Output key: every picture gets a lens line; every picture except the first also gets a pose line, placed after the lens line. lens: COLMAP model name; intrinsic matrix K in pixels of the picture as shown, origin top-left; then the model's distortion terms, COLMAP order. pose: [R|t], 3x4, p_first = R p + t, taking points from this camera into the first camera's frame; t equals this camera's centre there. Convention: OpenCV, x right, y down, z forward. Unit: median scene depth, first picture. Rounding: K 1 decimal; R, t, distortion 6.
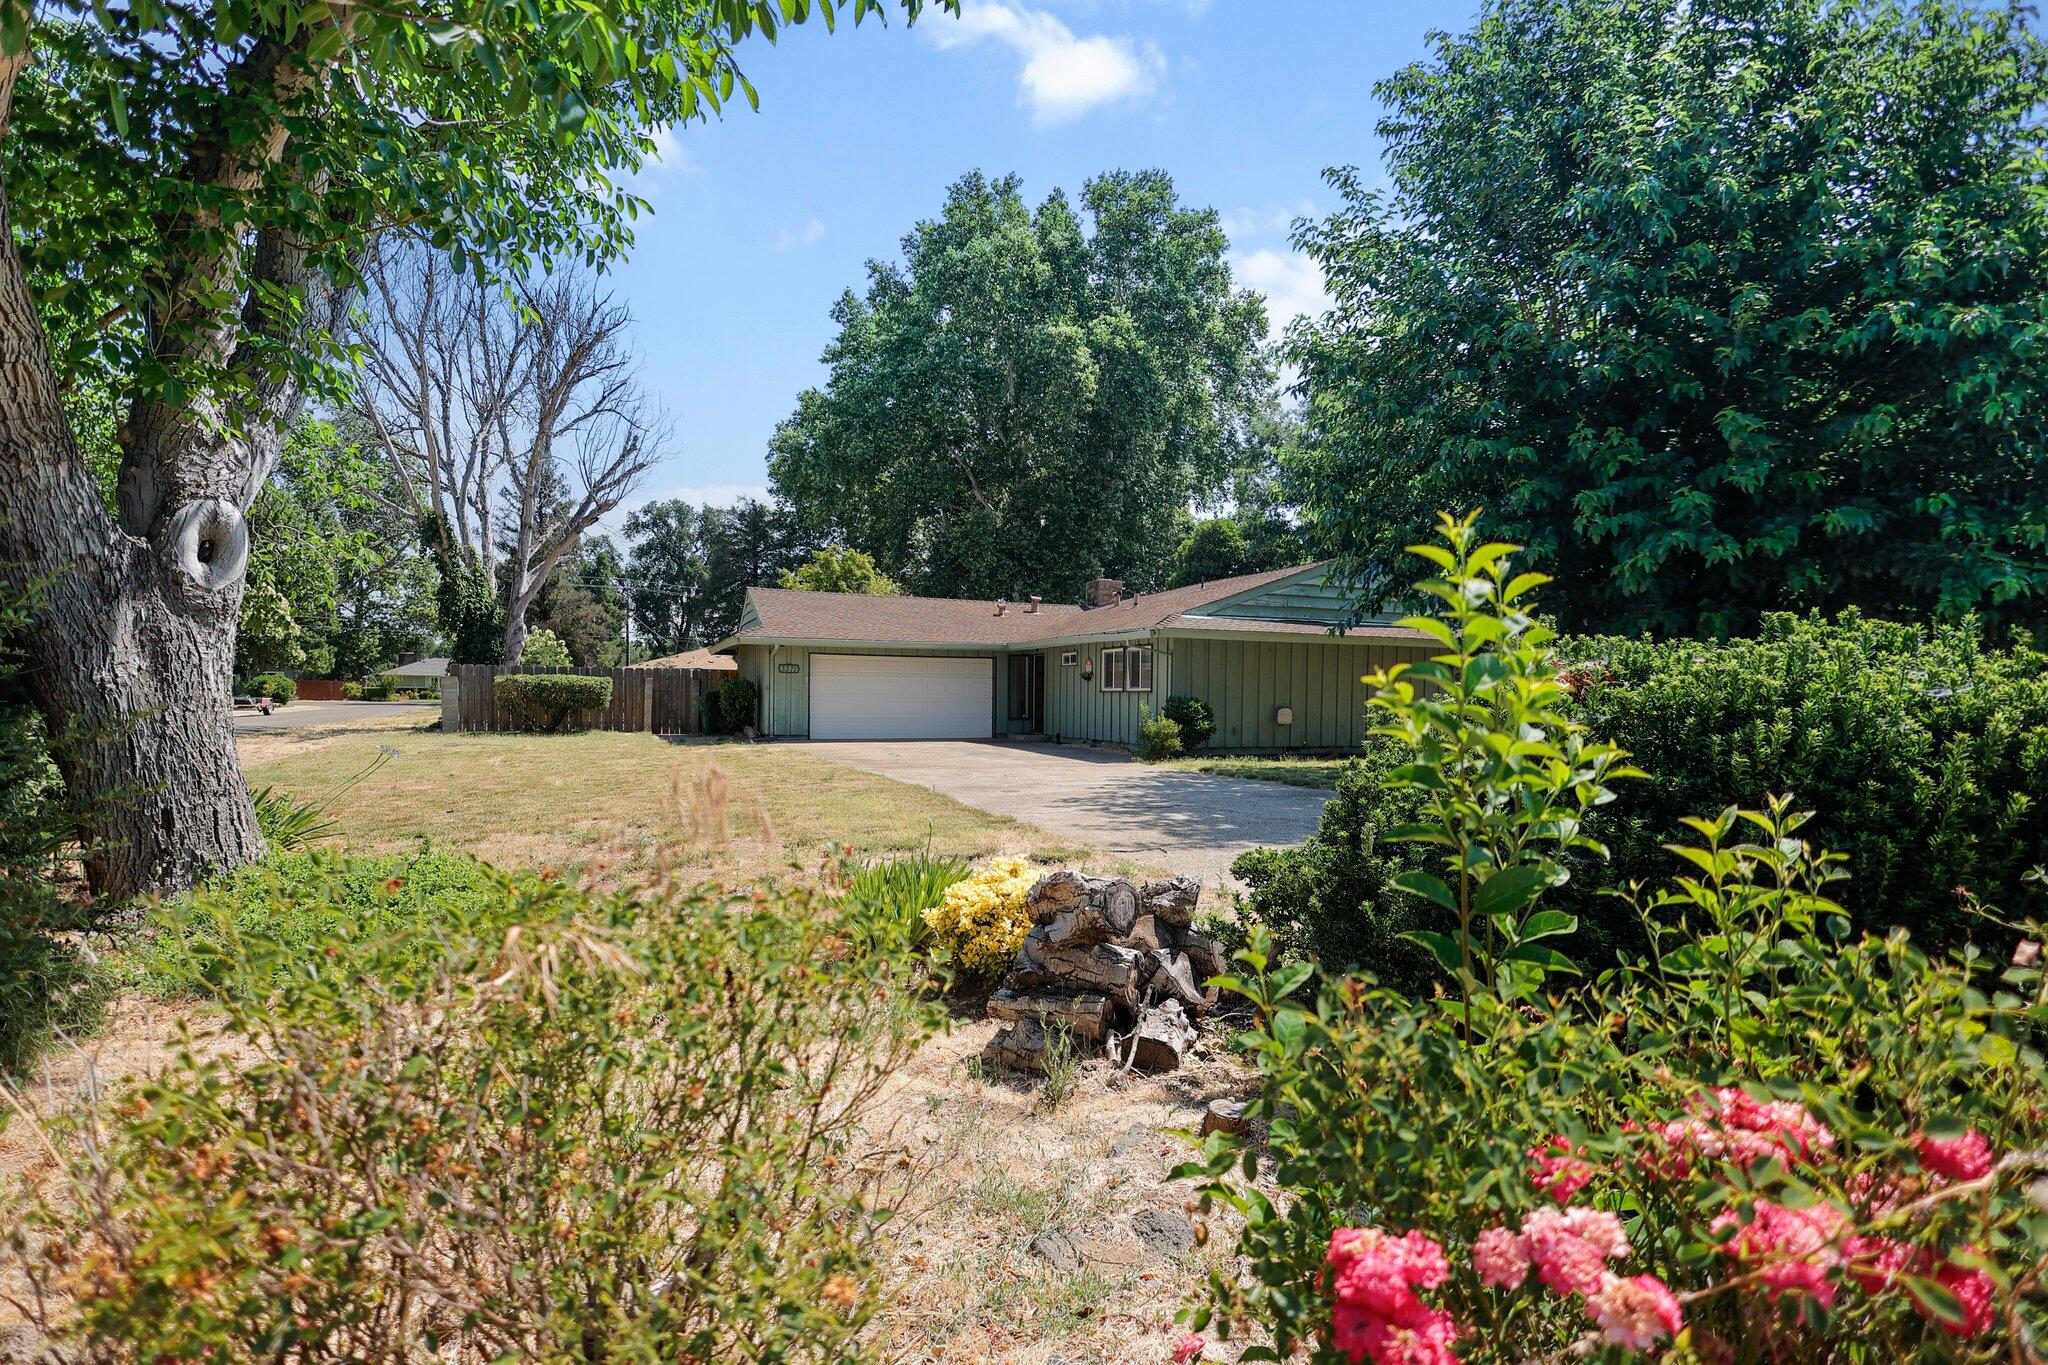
lens RADIAL K [[962.5, 0, 1020.9], [0, 962.5, 688.3], [0, 0, 1]] dist [0.001890, -0.000324]
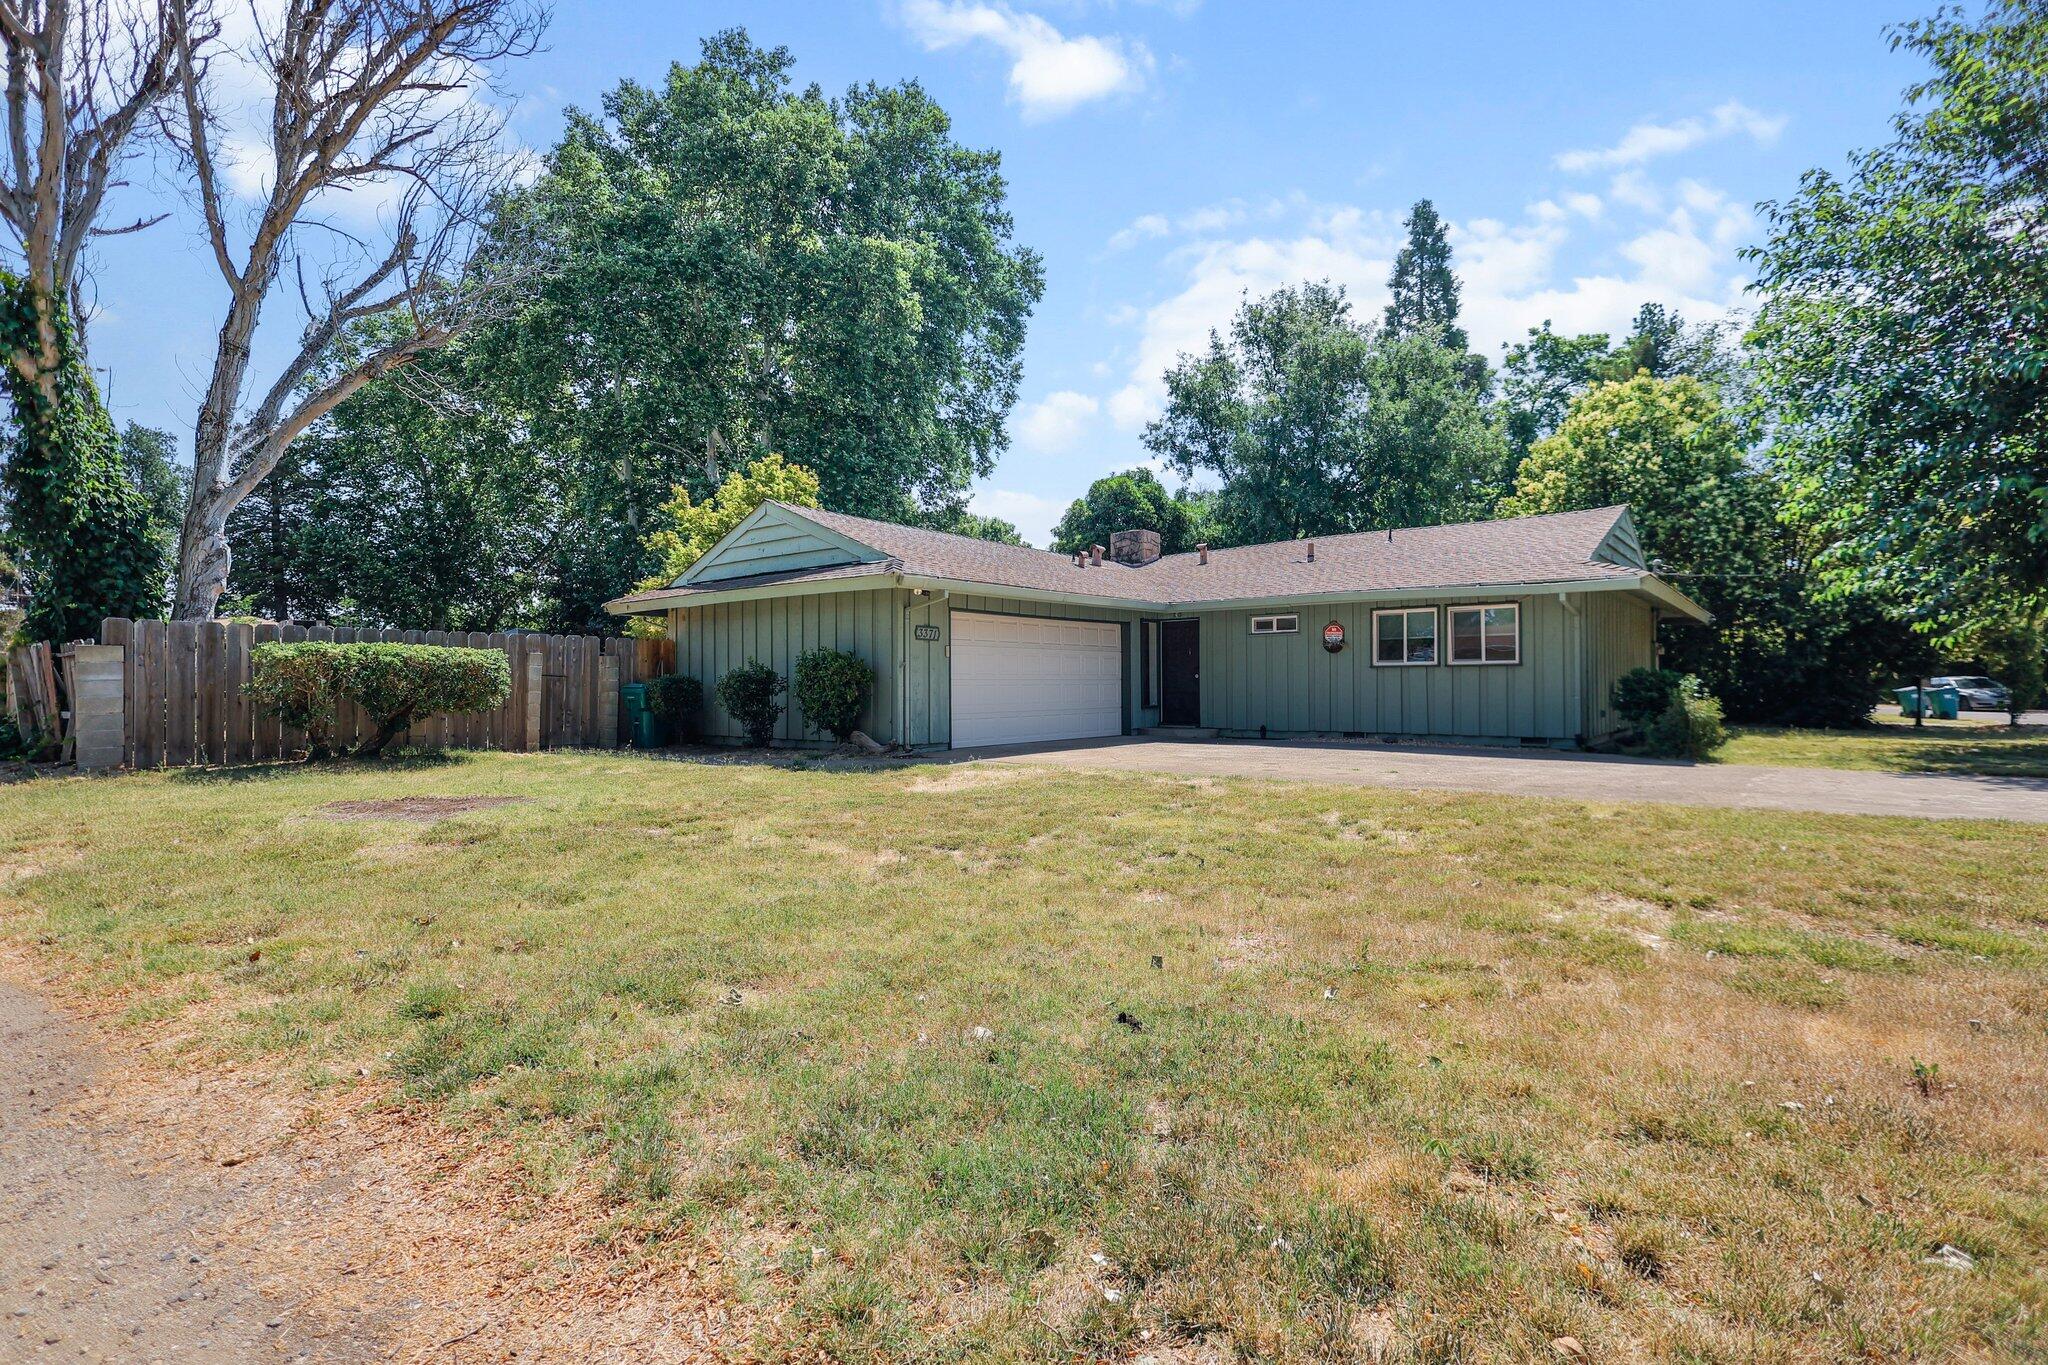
lens RADIAL K [[955.1, 0, 1023.9], [0, 955.1, 653.7], [0, 0, 1]] dist [-0.000820, 0.000088]
pose [[0.890064, 0.001314, 0.455834, -0.333408], [0.010934, 0.999647, -0.024232, 0.005112], [-0.455705, 0.026552, 0.889735, 0.335345]]
